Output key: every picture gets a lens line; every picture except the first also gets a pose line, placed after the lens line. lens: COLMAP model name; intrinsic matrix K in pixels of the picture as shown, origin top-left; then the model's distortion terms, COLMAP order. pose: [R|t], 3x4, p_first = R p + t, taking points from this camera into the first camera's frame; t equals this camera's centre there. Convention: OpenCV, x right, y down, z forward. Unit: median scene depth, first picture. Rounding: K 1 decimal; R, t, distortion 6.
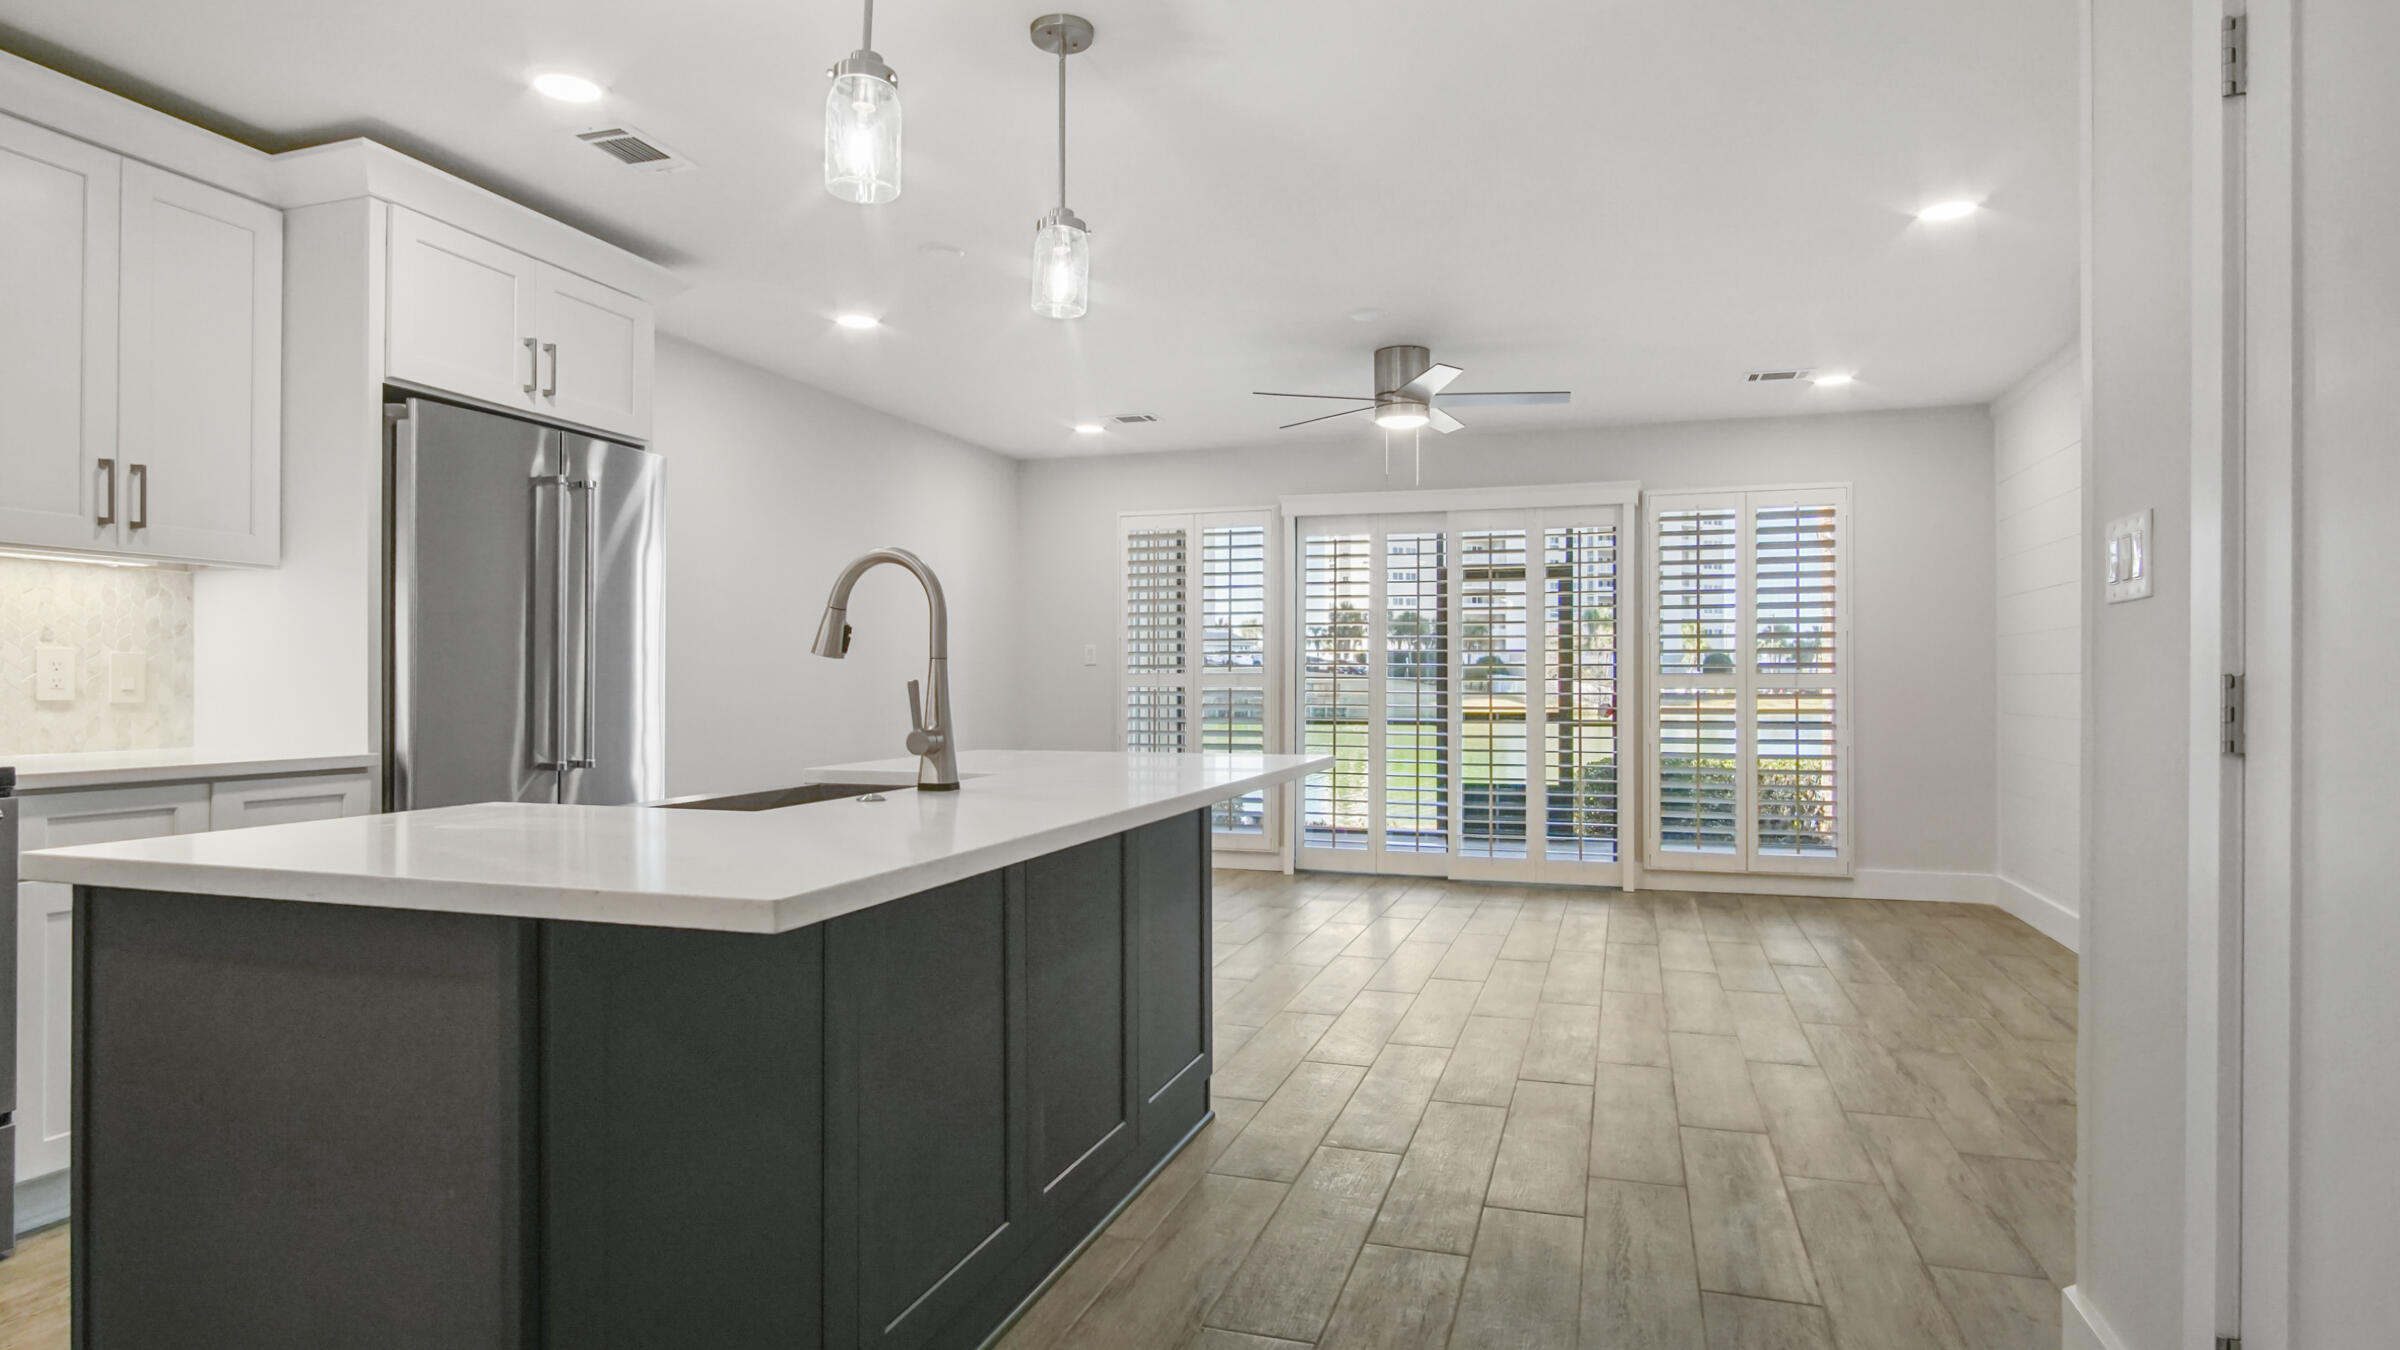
lens RADIAL K [[1327.5, 0, 1279.7], [0, 1327.5, 668.4], [0, 0, 1]] dist [-0.001707, 0.000175]
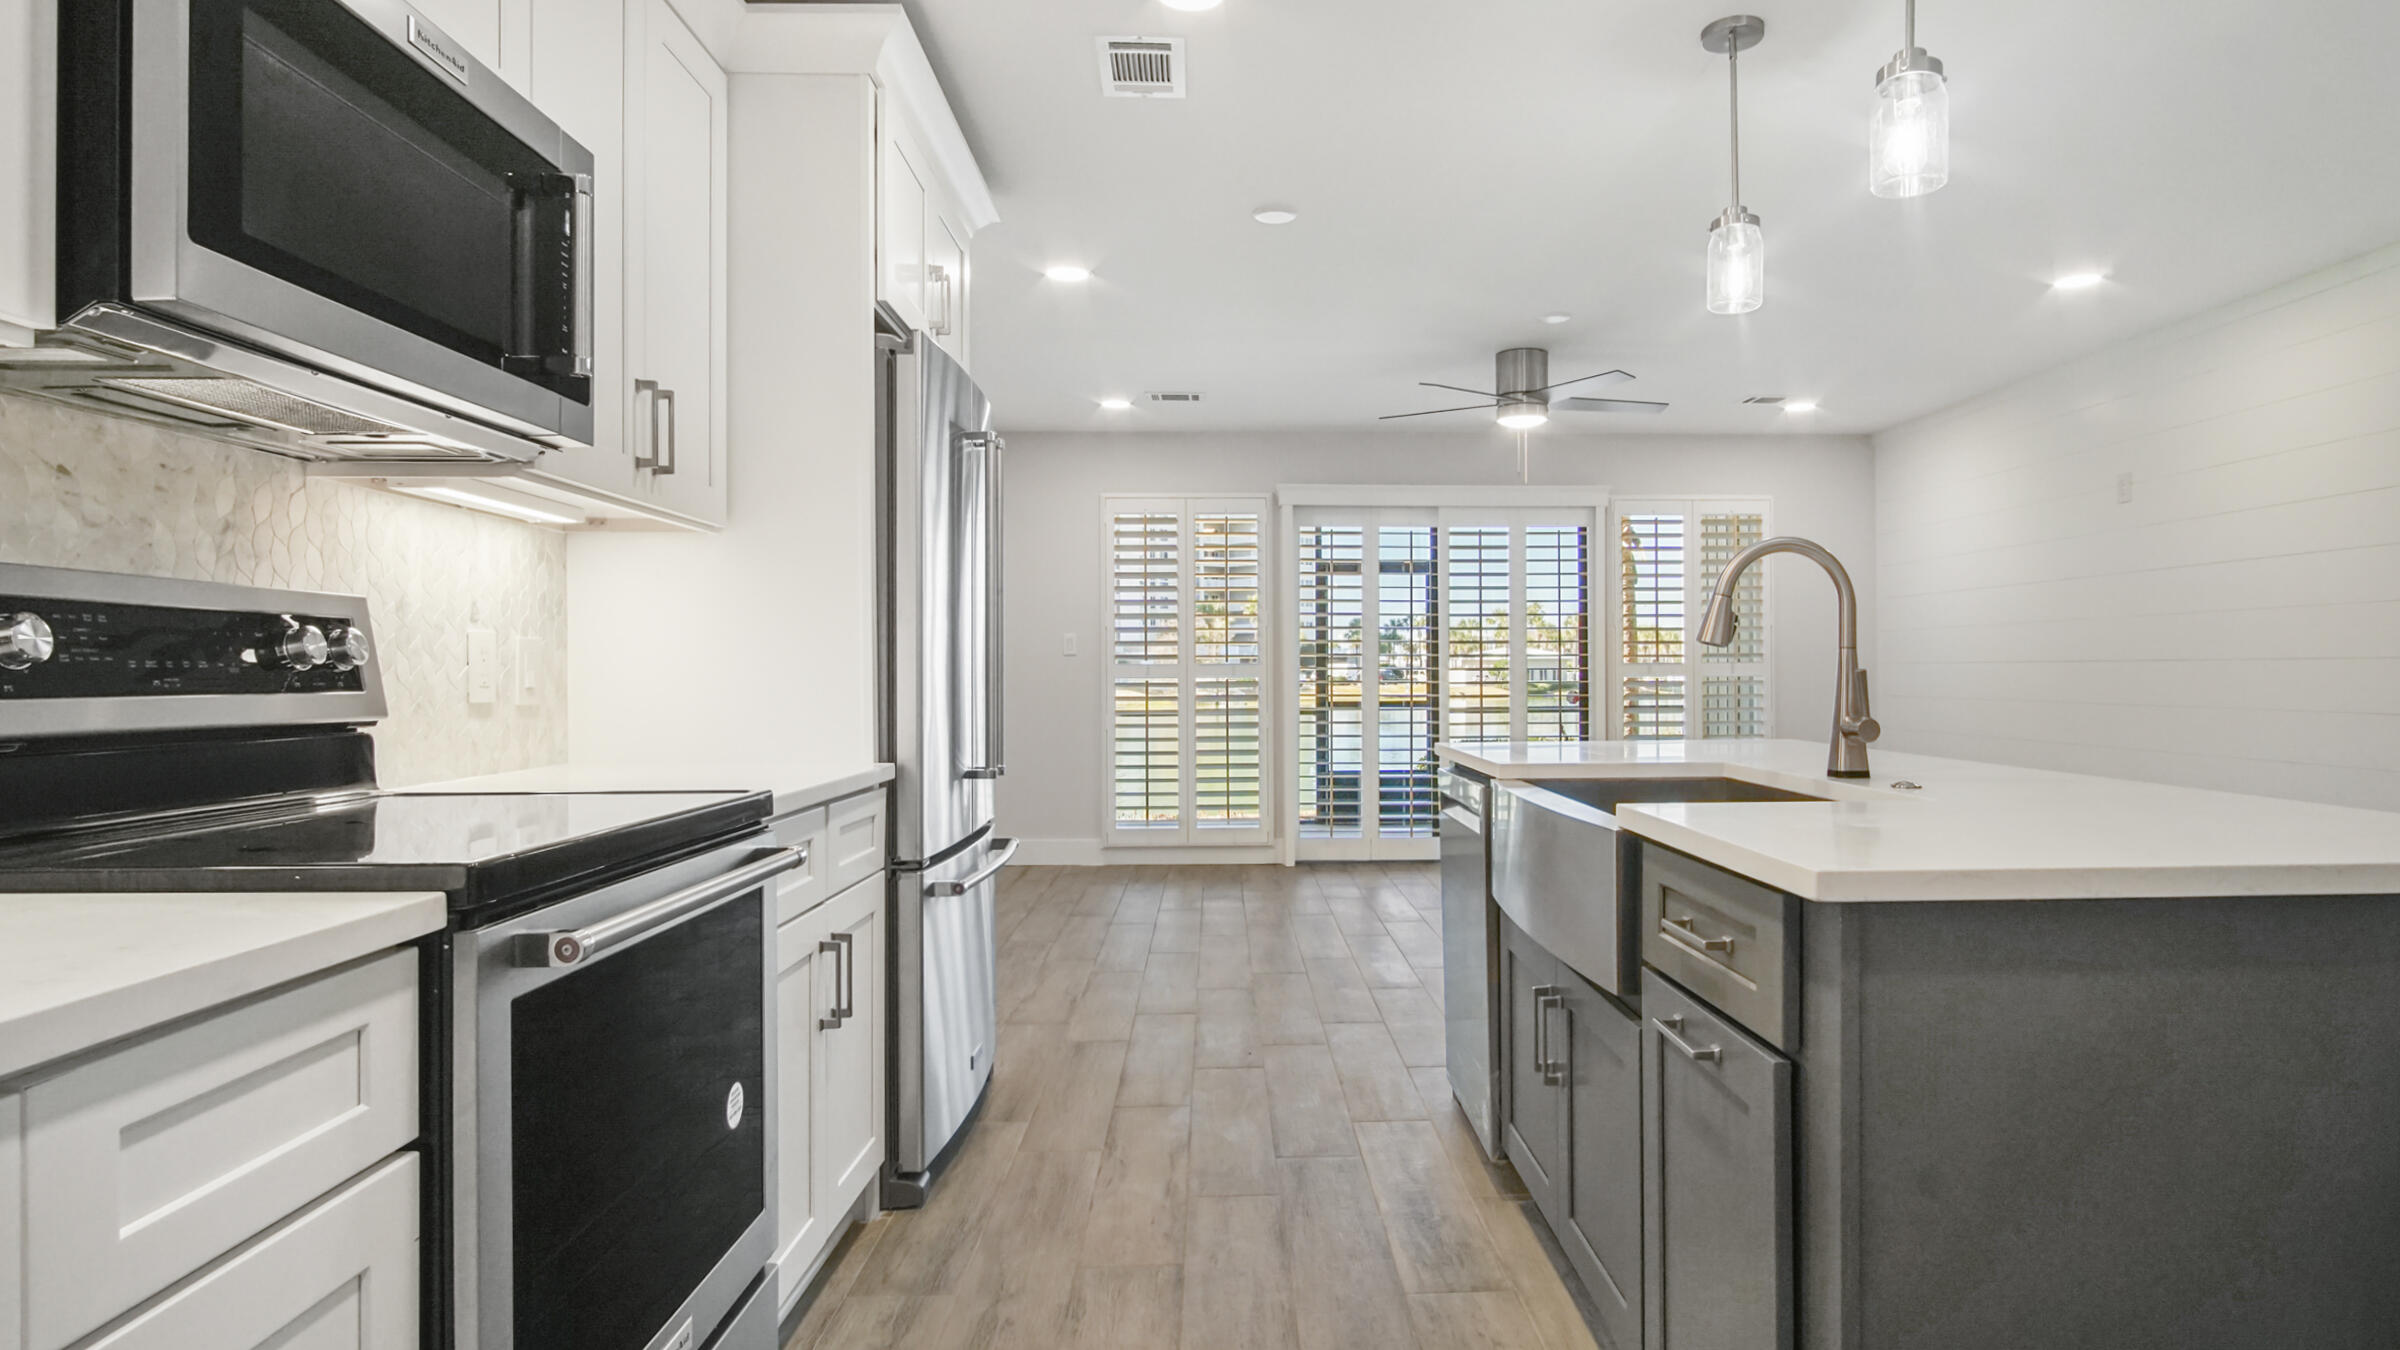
lens RADIAL K [[1316.5, 0, 1355.3], [0, 1316.5, 670.5], [0, 0, 1]] dist [-0.002294, 0.000593]
pose [[0.932948, -0.003853, 0.359990, -0.405678], [0.000259, 0.999950, 0.010031, -0.000524], [-0.360011, -0.009265, 0.932902, 0.082157]]
